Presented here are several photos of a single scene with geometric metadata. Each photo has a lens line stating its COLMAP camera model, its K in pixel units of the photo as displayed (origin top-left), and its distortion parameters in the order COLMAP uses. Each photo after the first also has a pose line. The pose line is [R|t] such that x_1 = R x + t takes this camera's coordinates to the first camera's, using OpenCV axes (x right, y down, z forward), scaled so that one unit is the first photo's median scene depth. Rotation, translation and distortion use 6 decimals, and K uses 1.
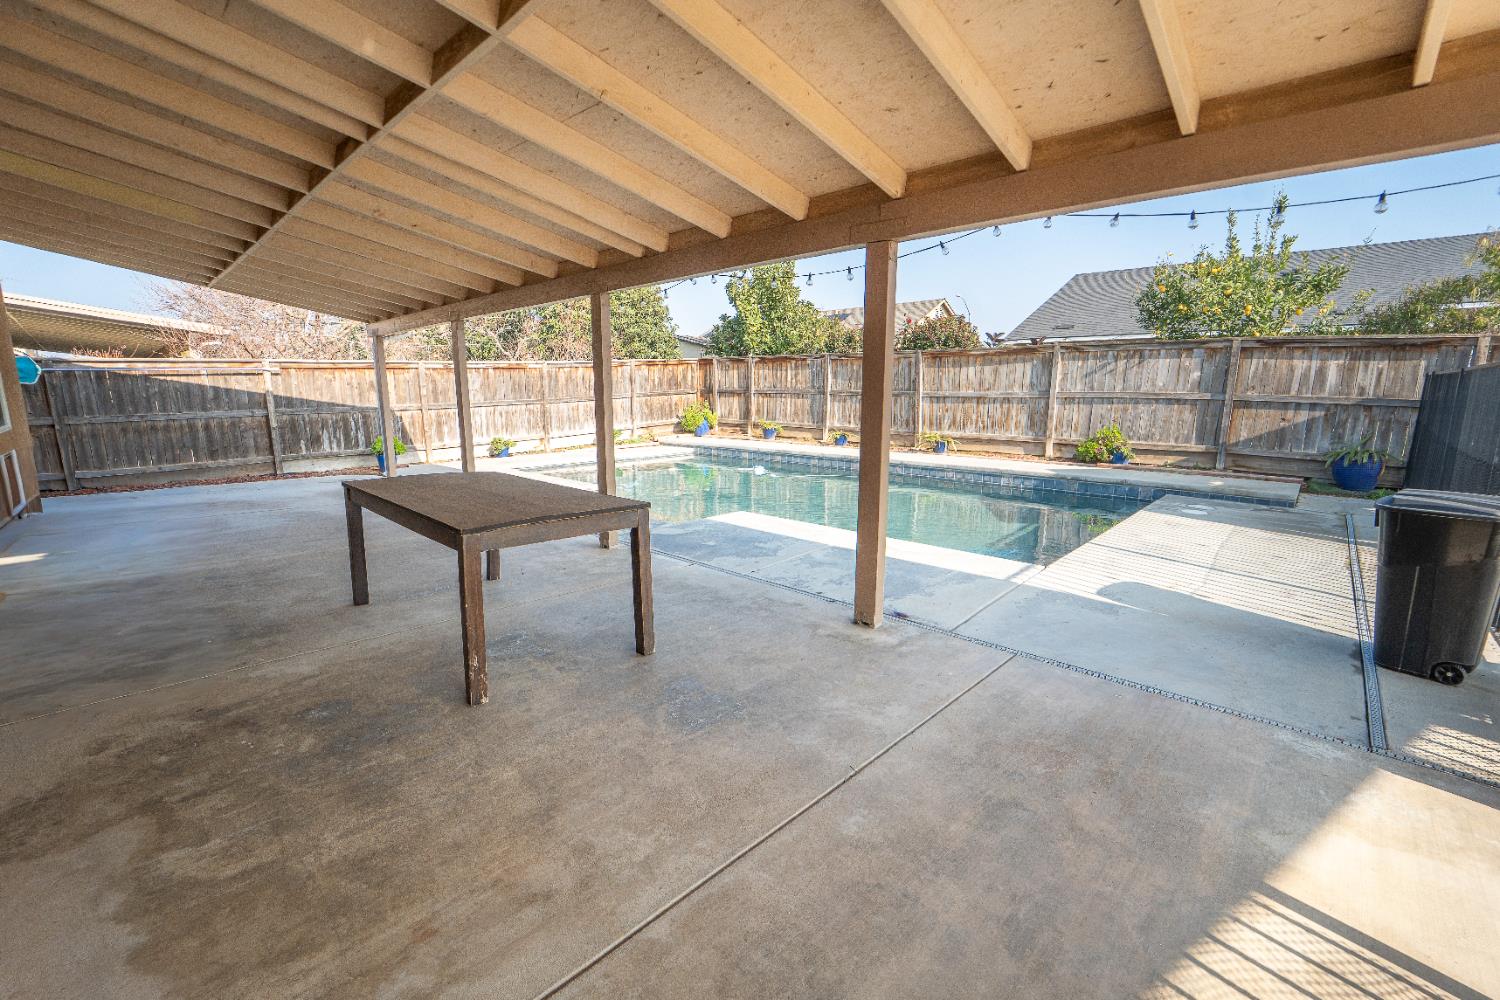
lens RADIAL K [[607.5, 0, 750.0], [0, 607.5, 500.0], [0, 0, 1]] dist [-0.010598, 0.000002]
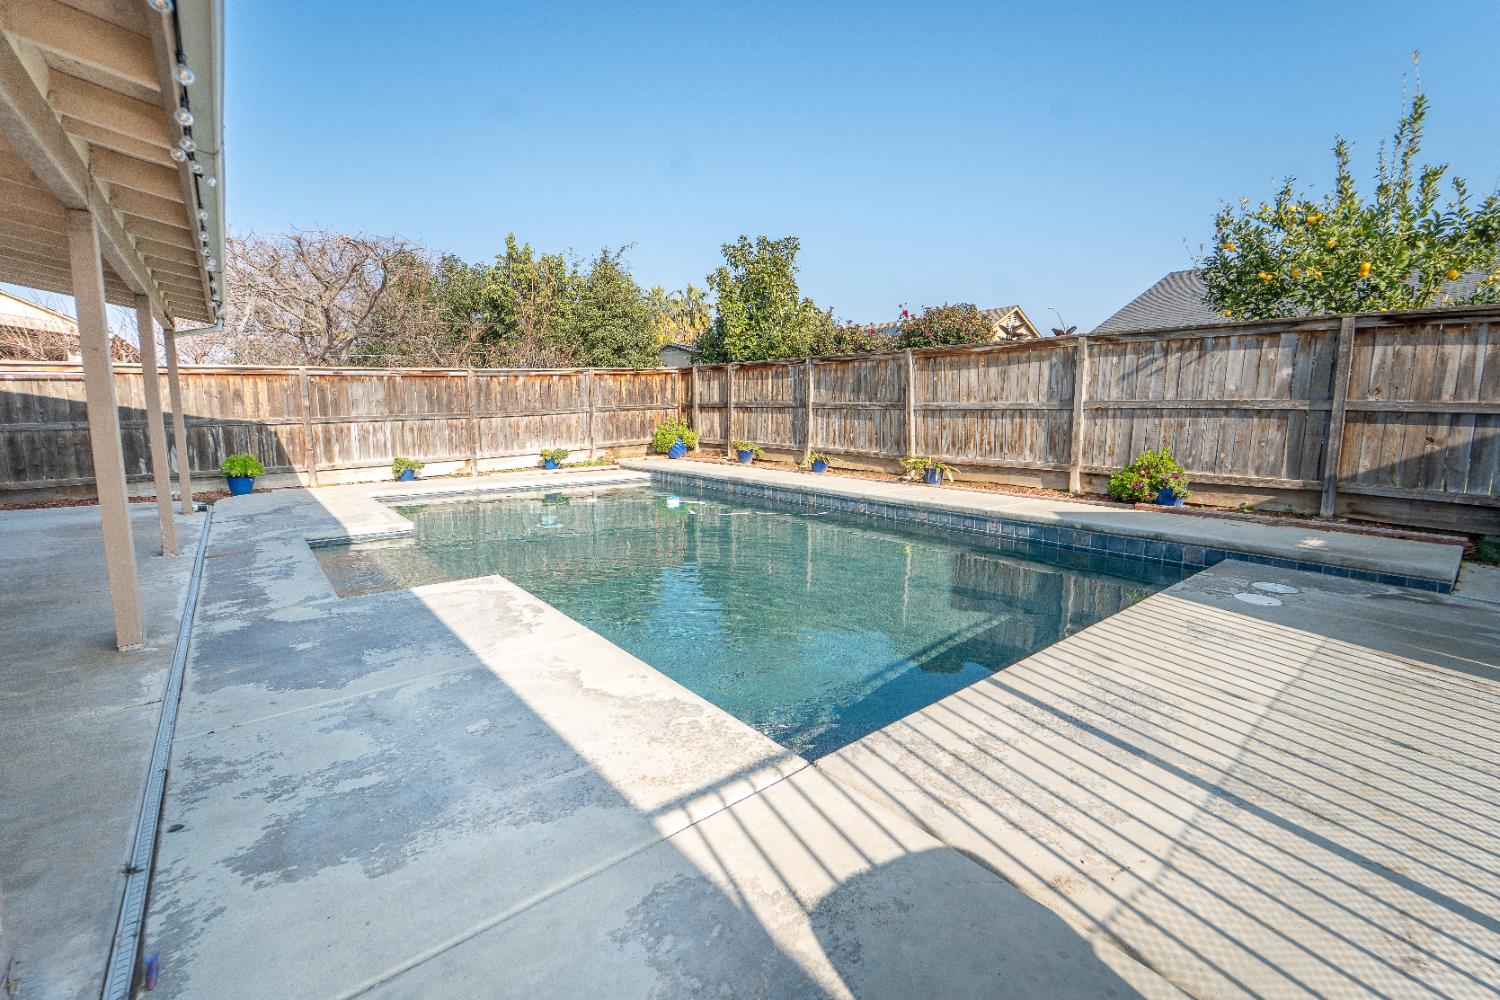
lens RADIAL K [[630.4, 0, 770.8], [0, 630.4, 492.2], [0, 0, 1]] dist [-0.014002, -0.000072]
pose [[0.994165, 0.015377, -0.106769, 0.225319], [-0.020888, 0.998496, -0.050694, -0.027028], [0.105829, 0.052629, 0.992991, 0.239343]]
